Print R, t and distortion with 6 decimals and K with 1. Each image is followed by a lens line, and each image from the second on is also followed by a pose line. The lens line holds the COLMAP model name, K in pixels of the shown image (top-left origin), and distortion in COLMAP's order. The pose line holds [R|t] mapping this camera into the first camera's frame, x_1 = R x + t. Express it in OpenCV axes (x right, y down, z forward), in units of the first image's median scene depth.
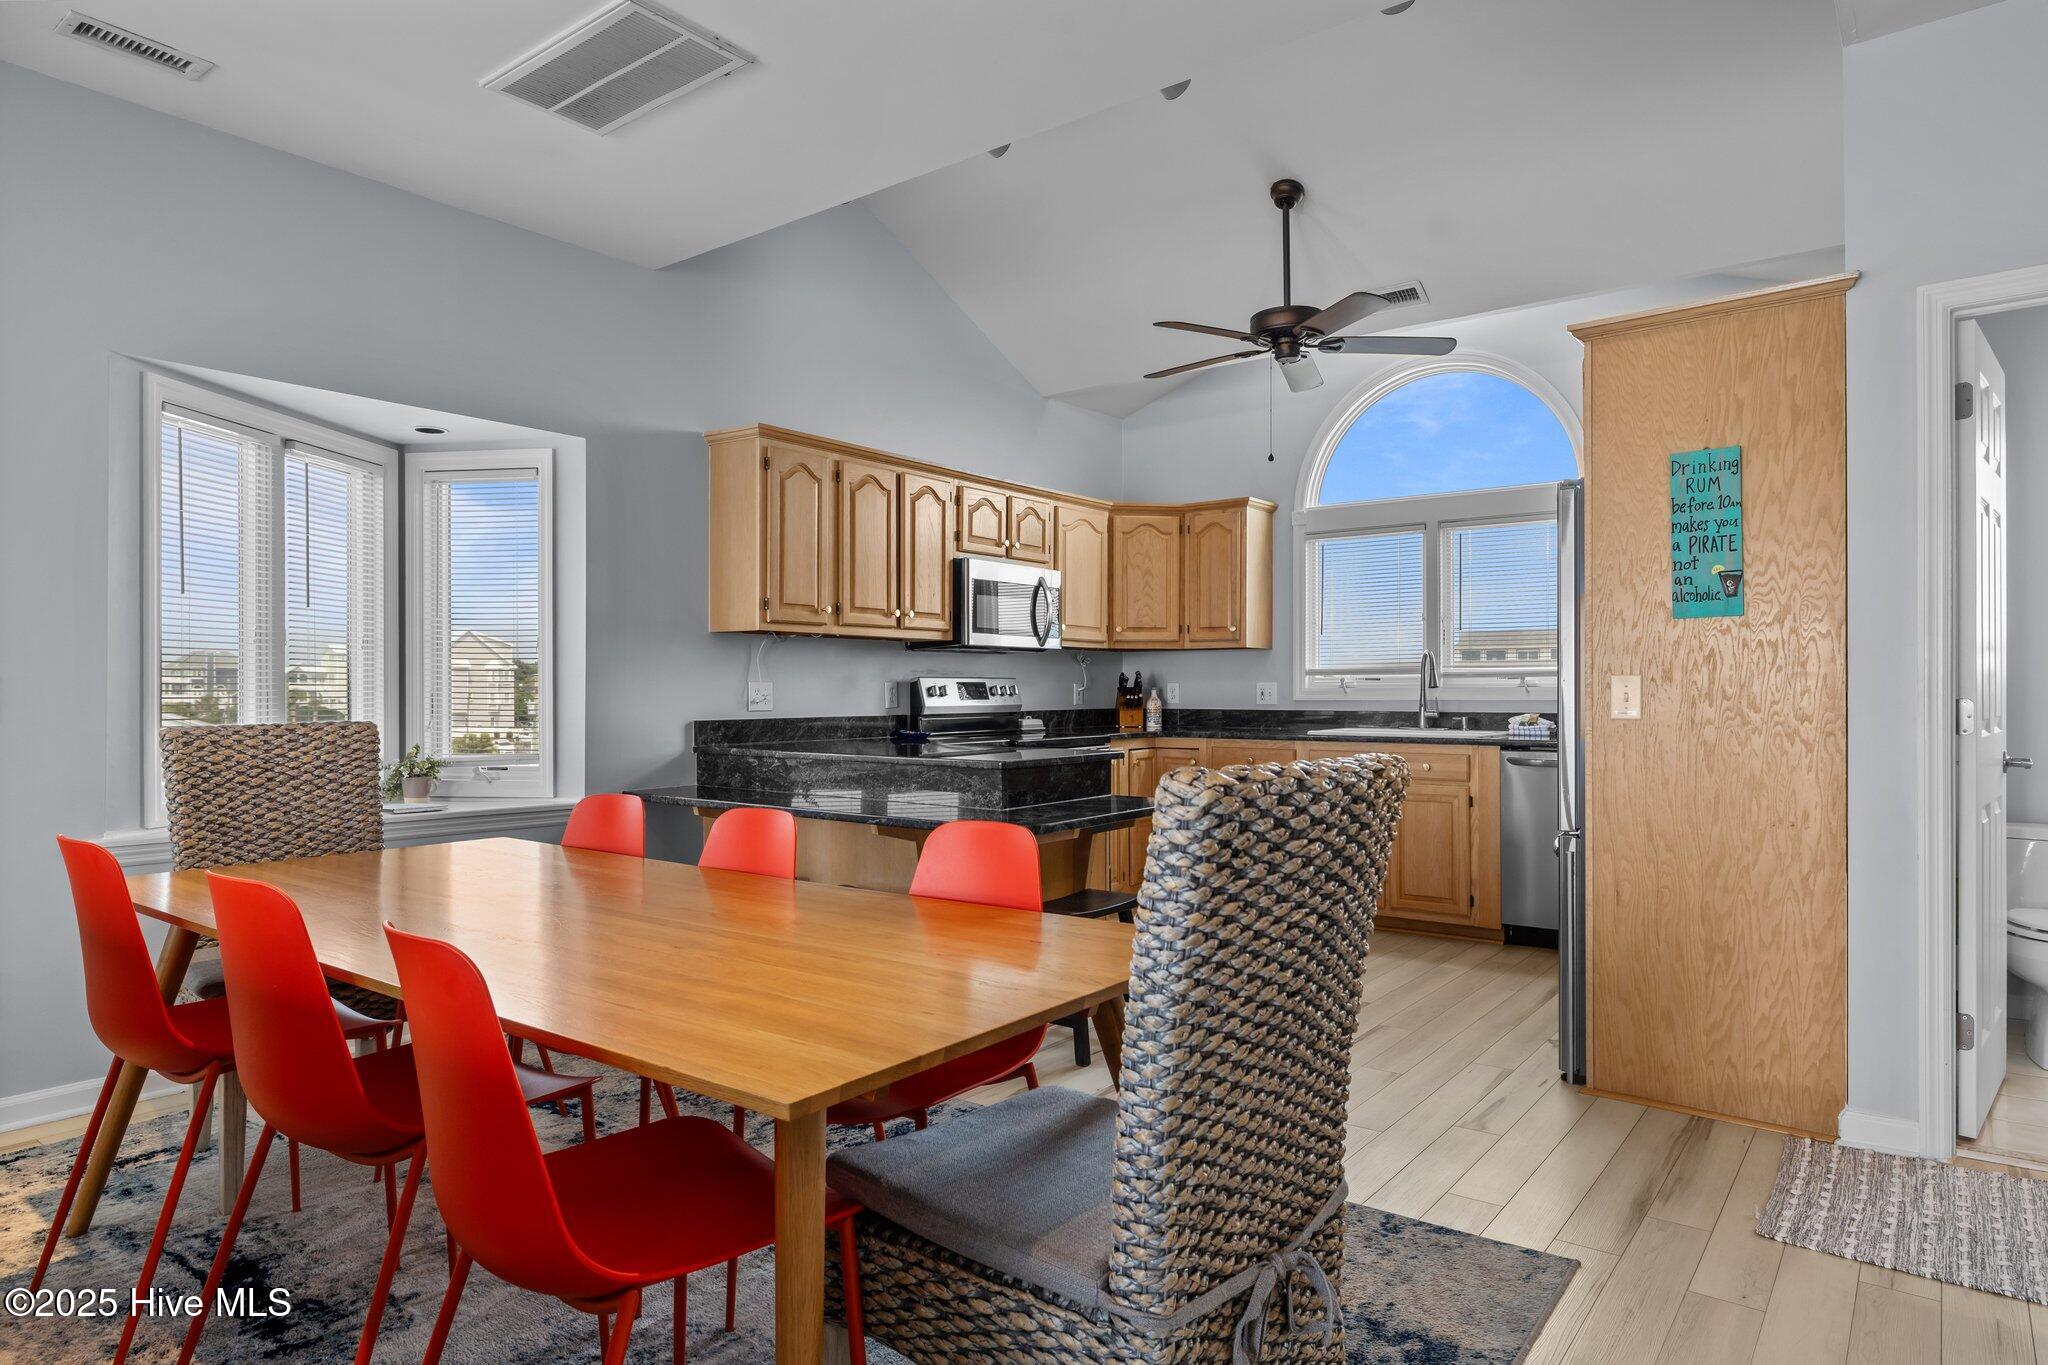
lens RADIAL K [[1199.2, 0, 1017.5], [0, 1199.2, 684.3], [0, 0, 1]] dist [-0.007812, 0.002269]
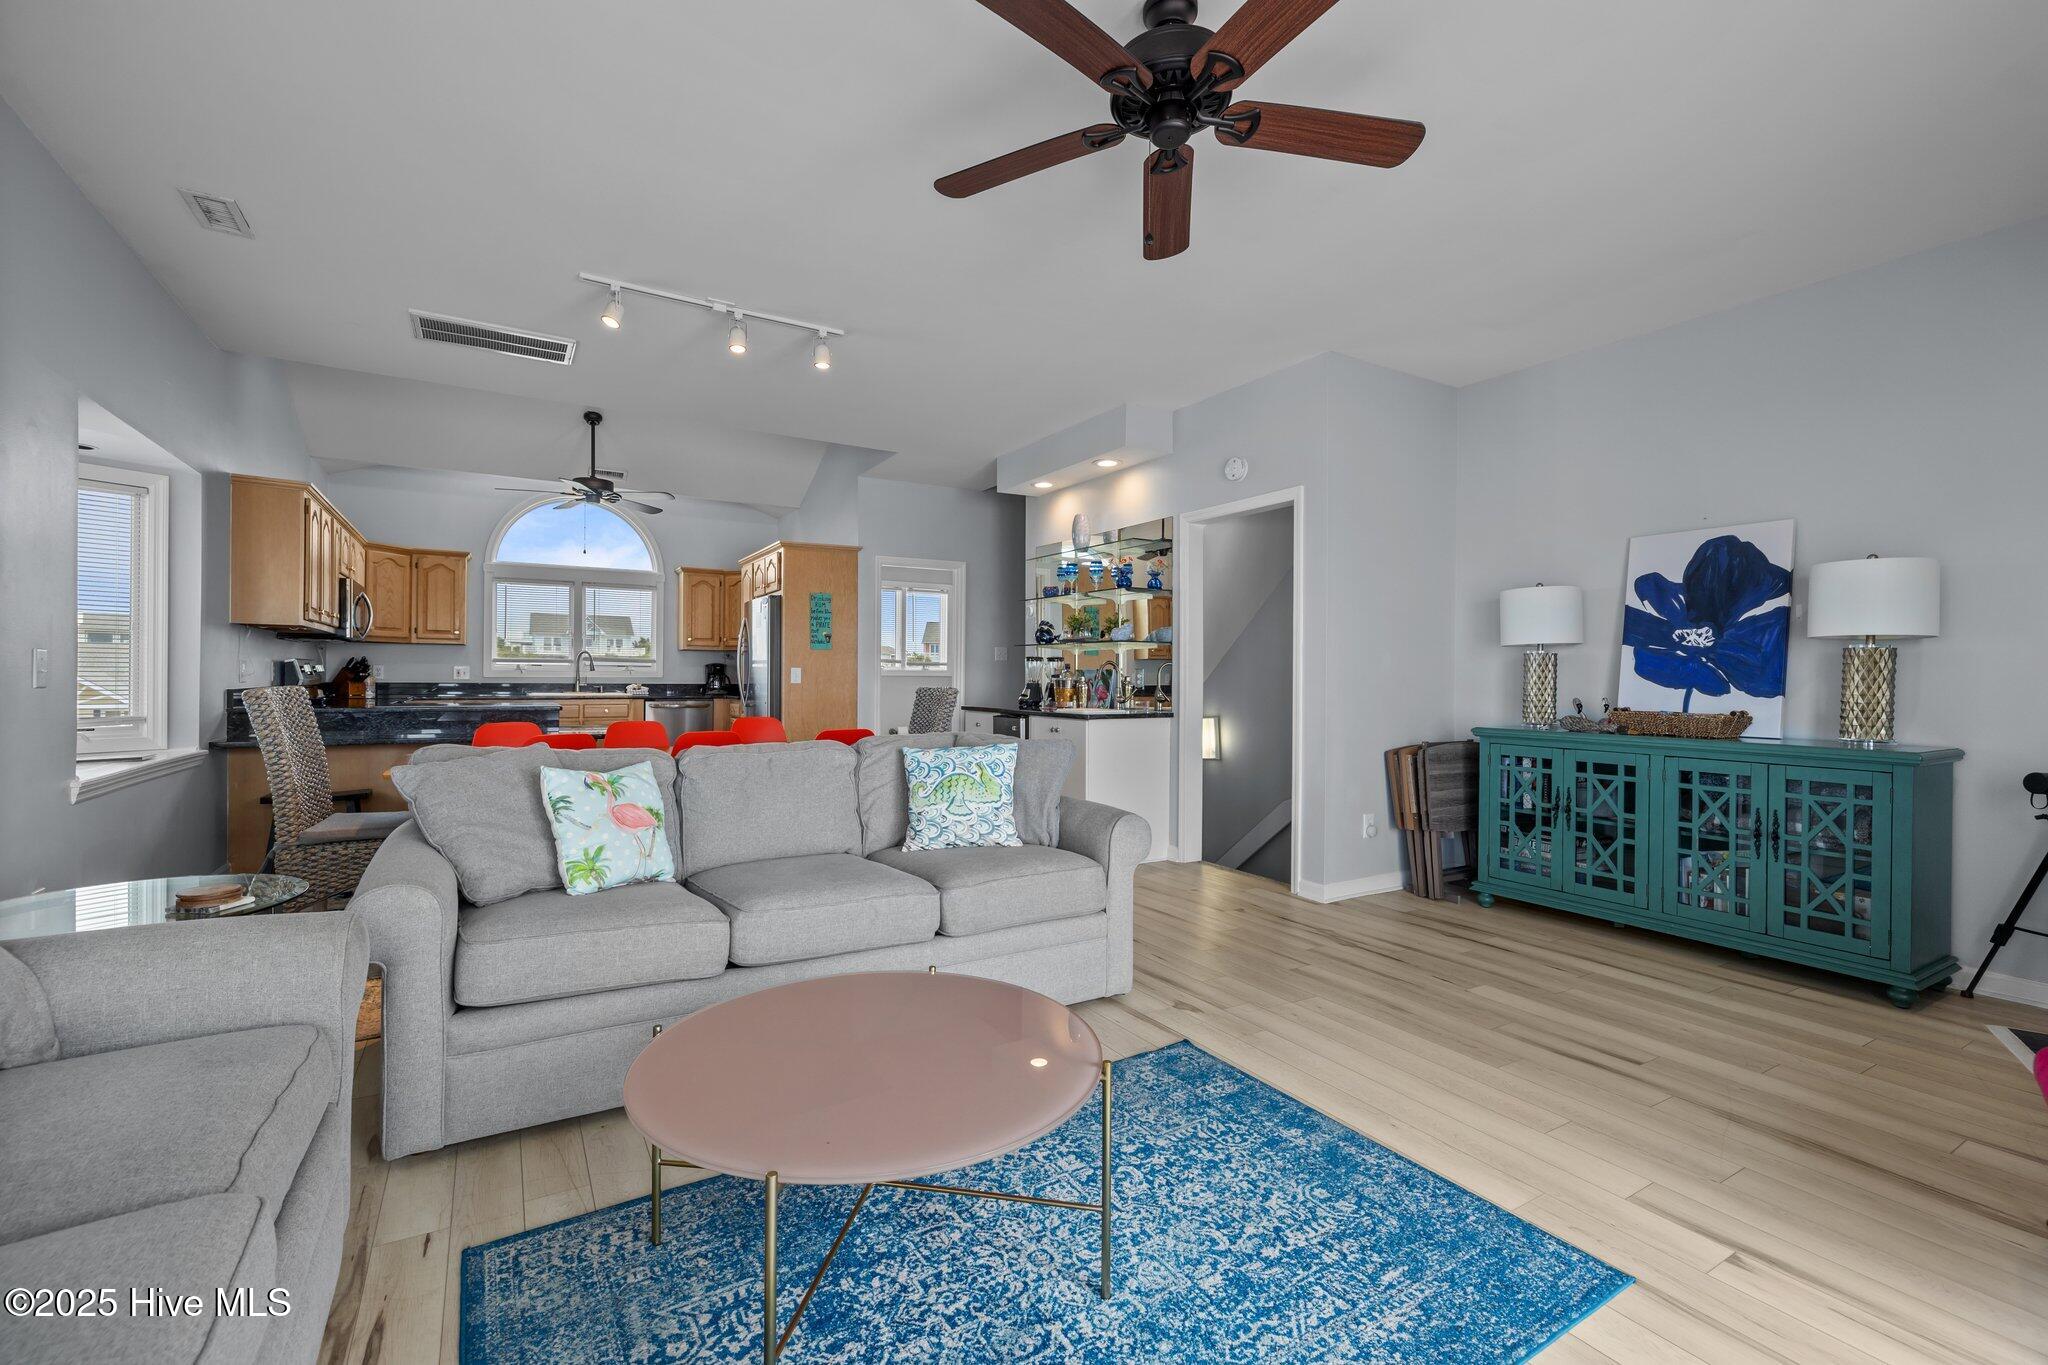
lens RADIAL K [[873.9, 0, 1022.3], [0, 873.9, 682.7], [0, 0, 1]] dist [0.007546, -0.000397]
pose [[0.359305, -0.001601, 0.933219, -1.253325], [-0.013491, 0.999885, 0.006910, 0.006266], [-0.933123, -0.015072, 0.359242, -0.259919]]
